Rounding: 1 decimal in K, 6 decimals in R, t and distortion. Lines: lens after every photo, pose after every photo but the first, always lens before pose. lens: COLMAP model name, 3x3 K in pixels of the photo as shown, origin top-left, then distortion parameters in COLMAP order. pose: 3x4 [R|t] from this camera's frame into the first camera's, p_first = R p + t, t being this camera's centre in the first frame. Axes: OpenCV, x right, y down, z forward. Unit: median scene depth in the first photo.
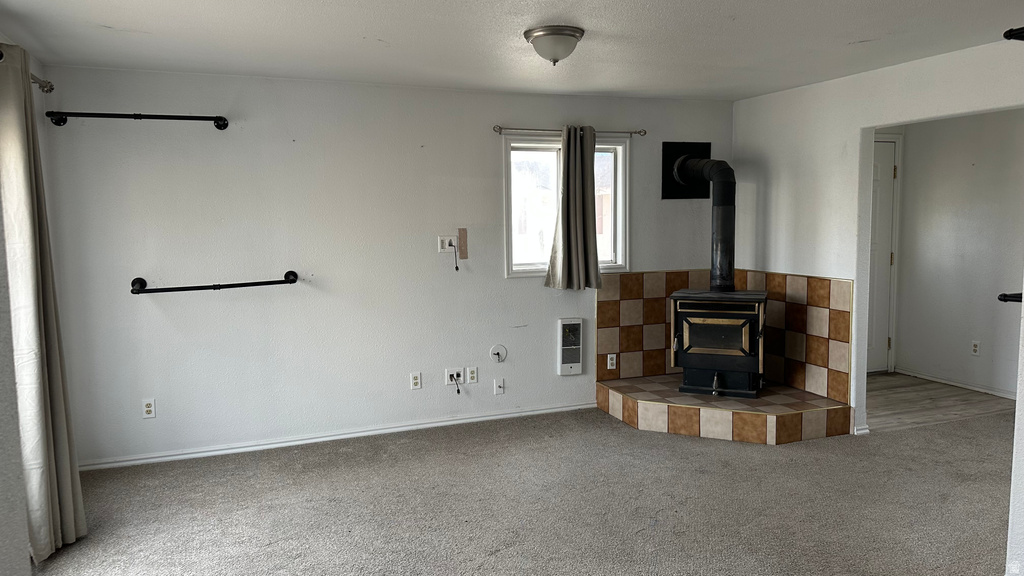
lens RADIAL K [[715.7, 0, 512.0], [0, 715.7, 288.0], [0, 0, 1]] dist [0.164423, -0.235282]
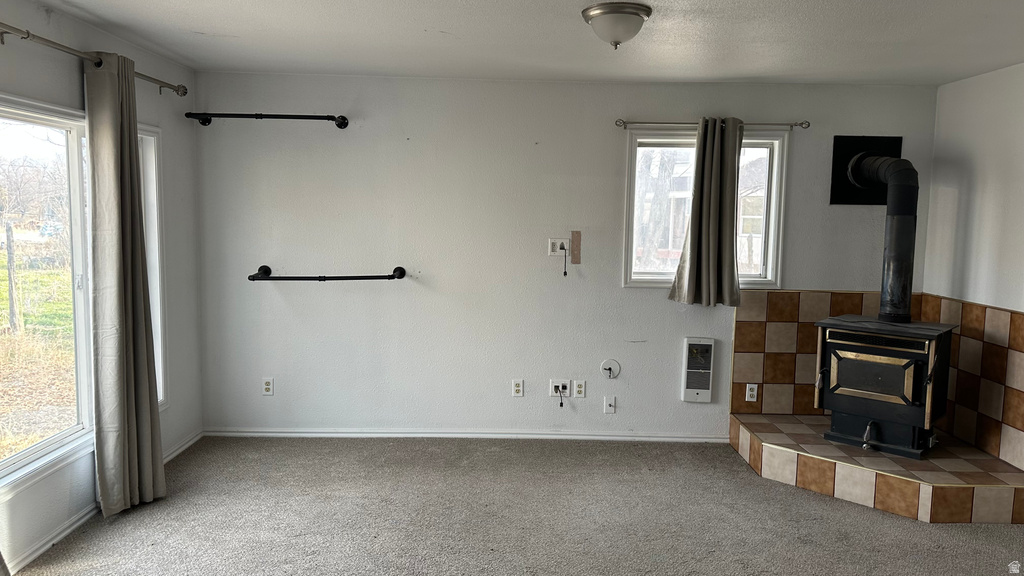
lens RADIAL K [[720.9, 0, 519.0], [0, 720.9, 288.8], [0, 0, 1]] dist [0.150986, -0.247220]
pose [[0.937068, 0.066537, -0.342748, 0.184803], [-0.065087, 0.997755, 0.015746, -0.017969], [0.343026, 0.007554, 0.939296, 0.094237]]
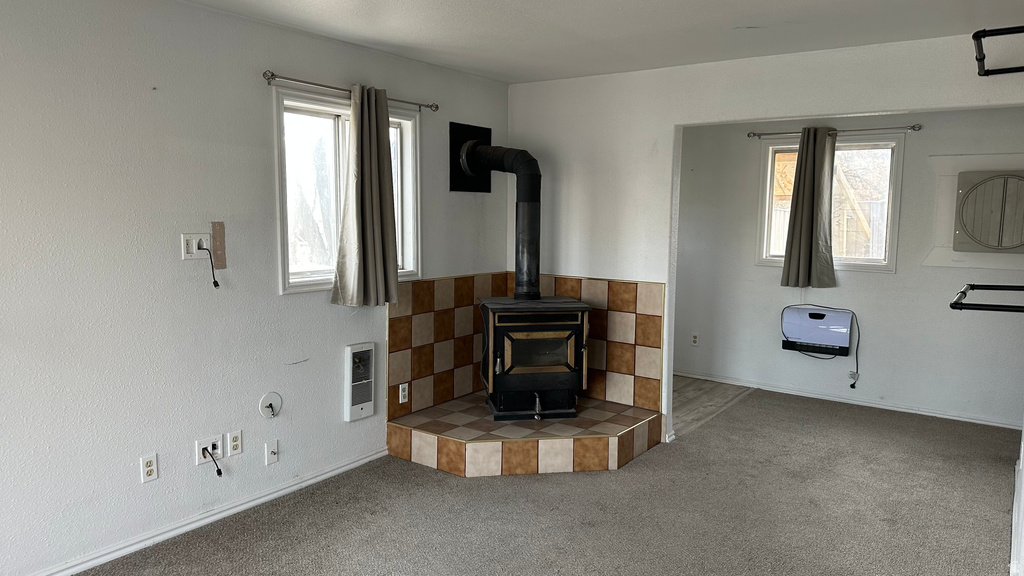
lens RADIAL K [[715.7, 0, 512.0], [0, 715.7, 288.0], [0, 0, 1]] dist [0.164423, -0.235282]
pose [[0.836071, -0.037289, 0.547352, -0.208552], [0.031098, 0.999304, 0.020578, -0.028392], [-0.547739, -0.000184, 0.836649, 0.294607]]
